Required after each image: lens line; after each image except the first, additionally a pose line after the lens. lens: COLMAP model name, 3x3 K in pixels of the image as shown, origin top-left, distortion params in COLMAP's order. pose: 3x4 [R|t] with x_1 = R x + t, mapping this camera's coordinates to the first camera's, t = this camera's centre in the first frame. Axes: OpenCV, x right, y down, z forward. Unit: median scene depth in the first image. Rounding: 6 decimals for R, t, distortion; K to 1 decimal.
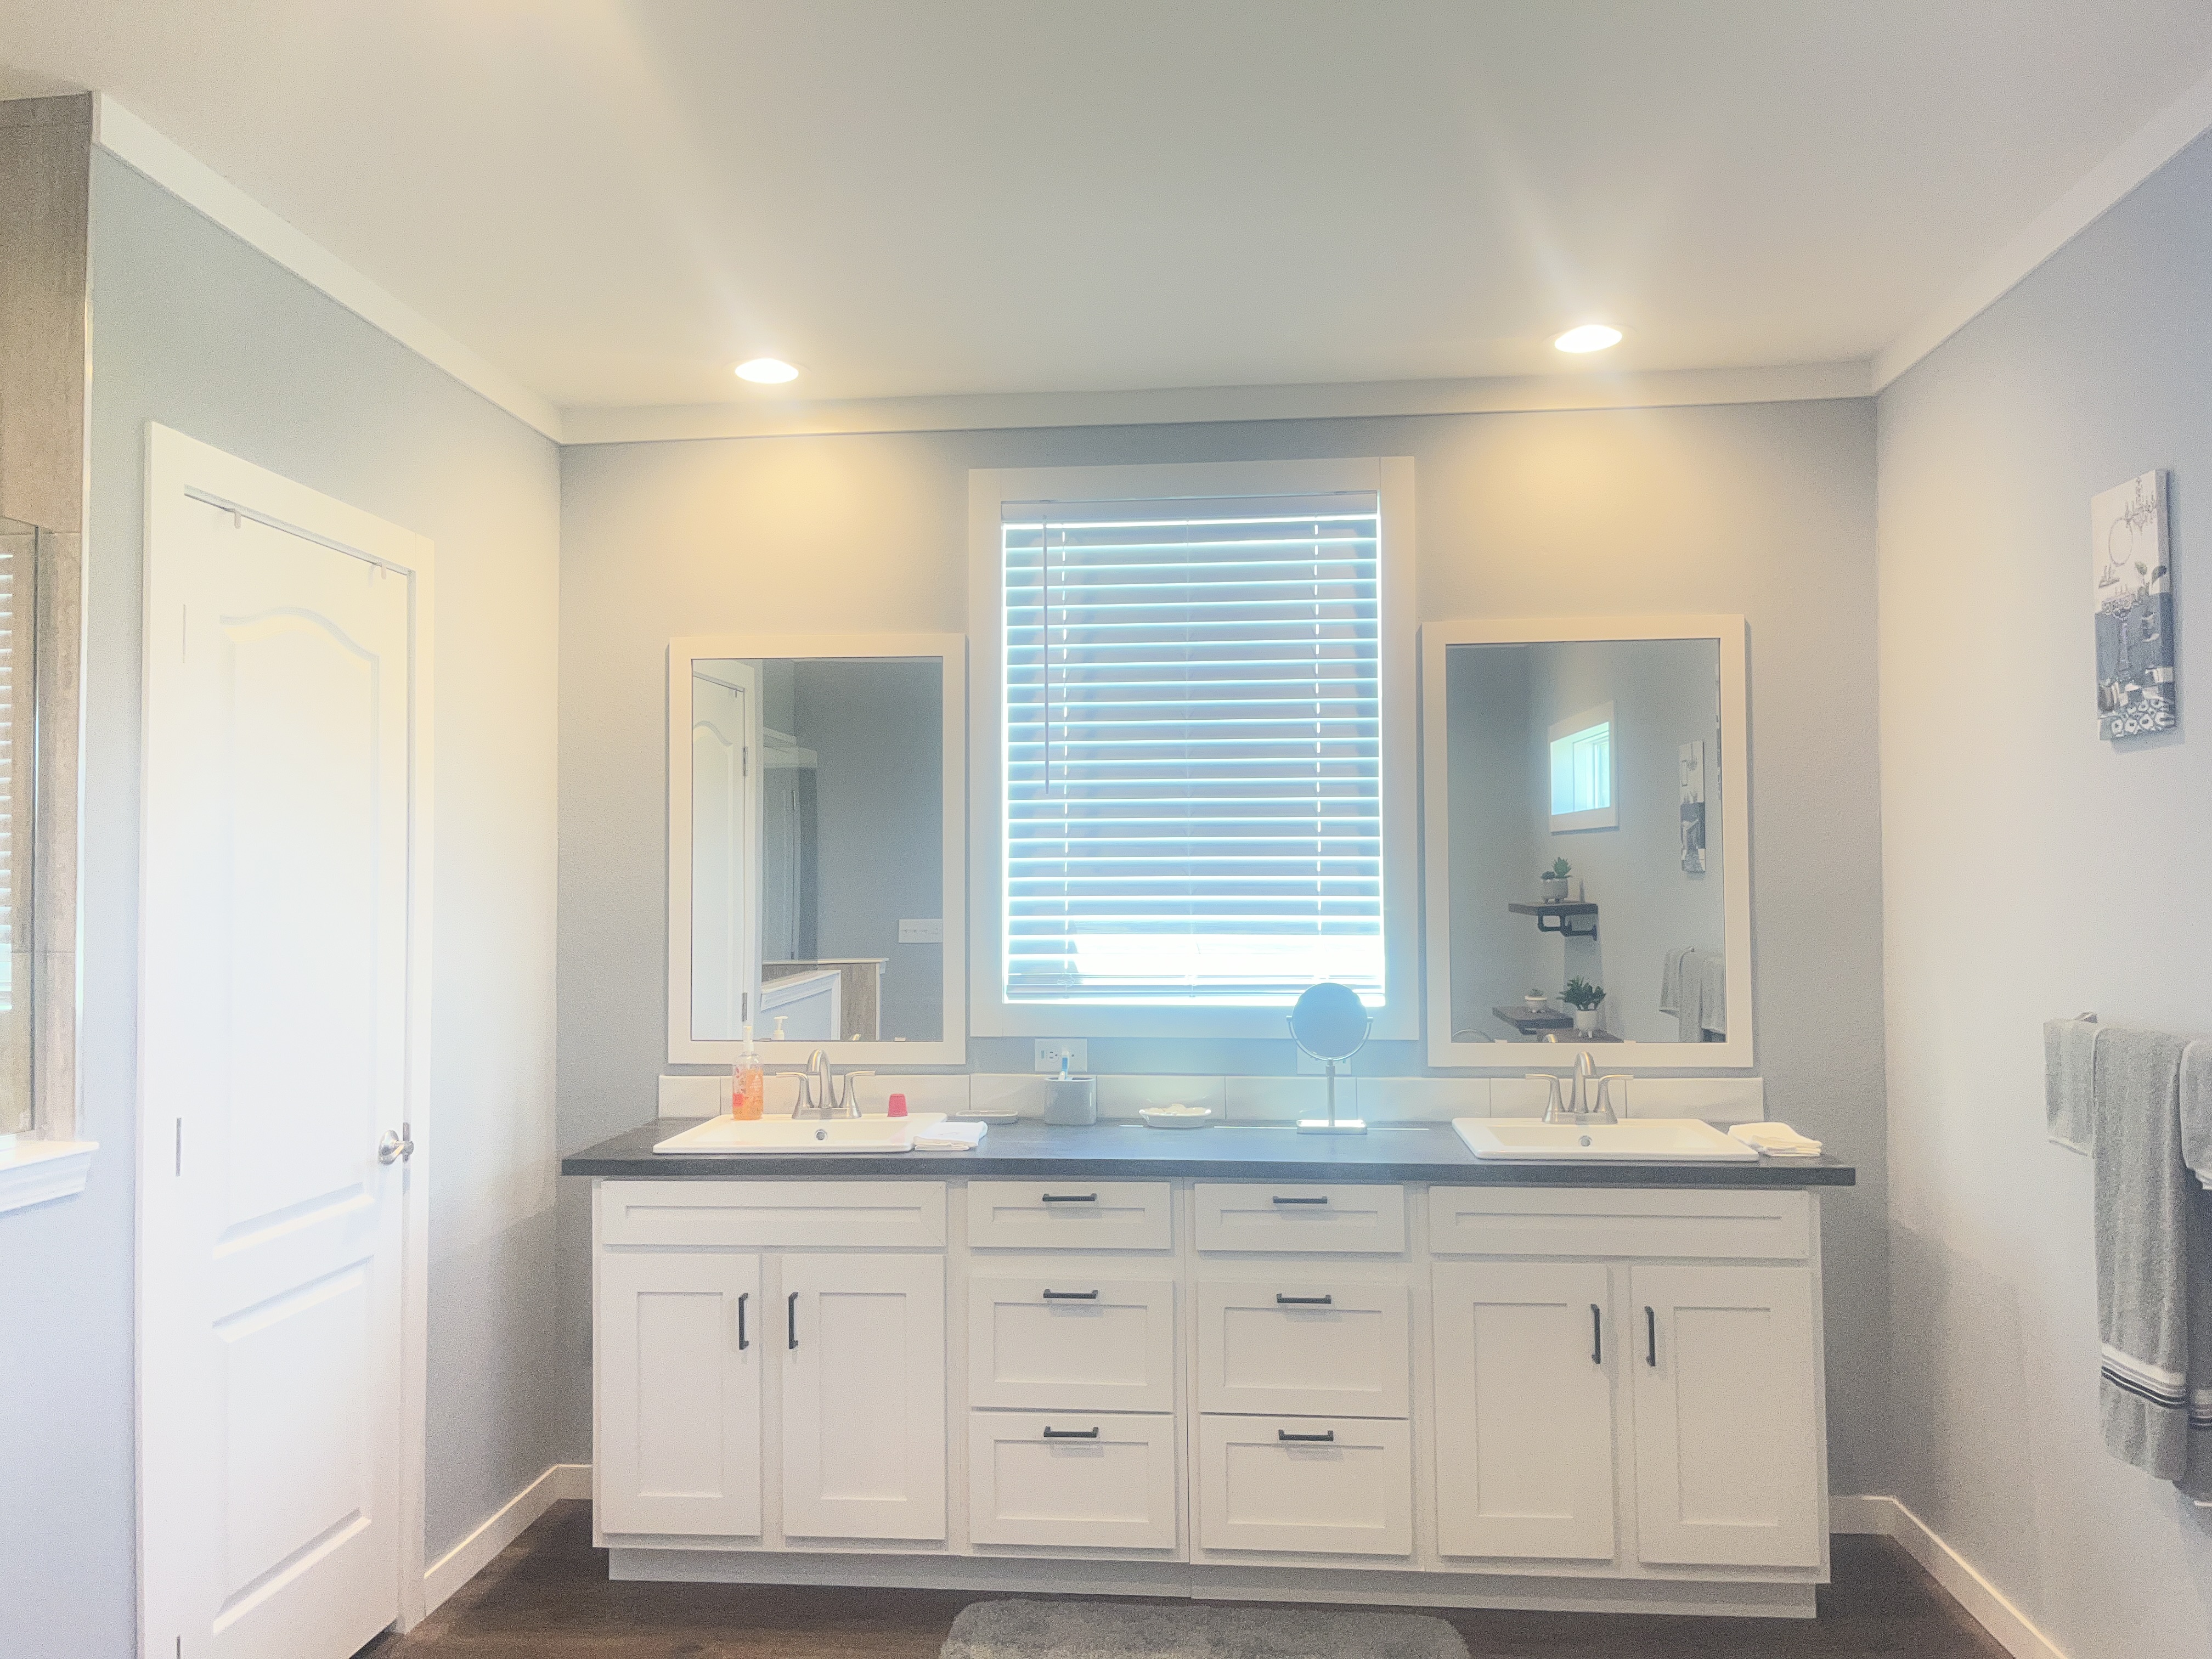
lens RADIAL K [[1666.7, 0, 1101.9], [0, 1666.7, 836.0], [0, 0, 1]] dist [0.053781, -0.079976]
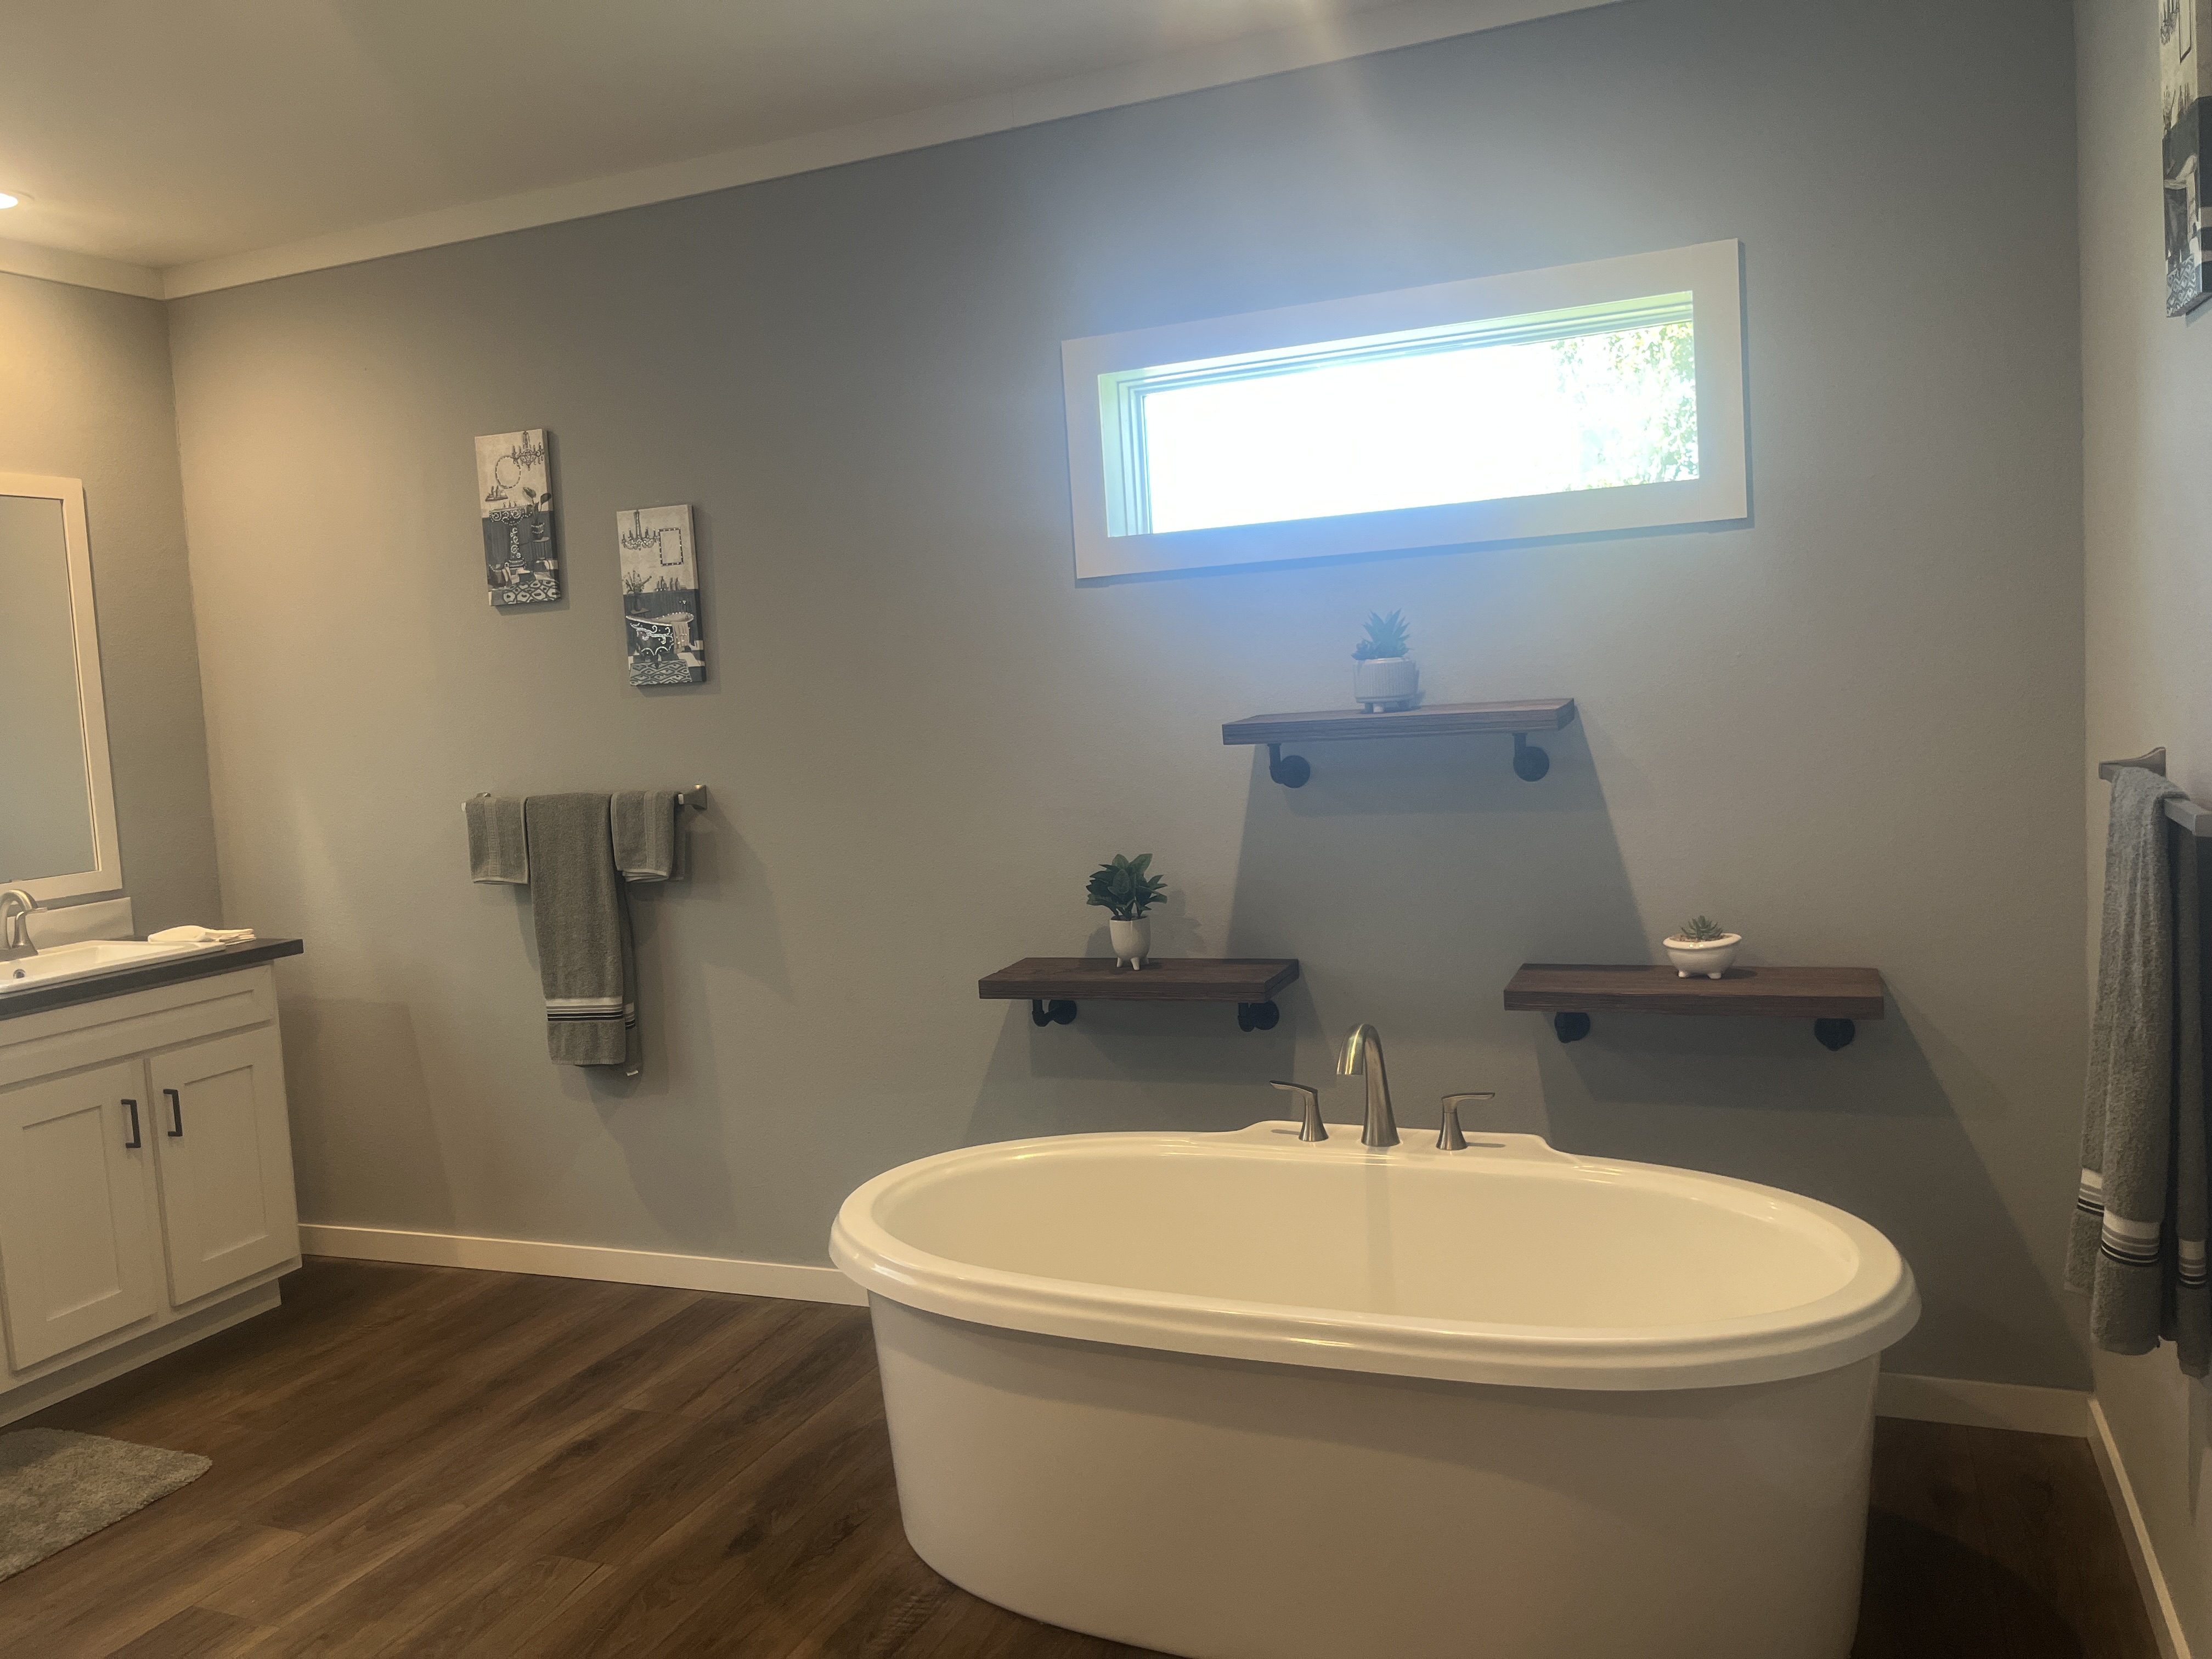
lens RADIAL K [[1694.3, 0, 1102.4], [0, 1694.3, 825.3], [0, 0, 1]] dist [0.067533, -0.106911]
pose [[0.303338, -0.093610, 0.948274, -0.750794], [0.028057, 0.995609, 0.089307, 0.017620], [-0.952470, -0.000484, 0.304632, 0.039755]]
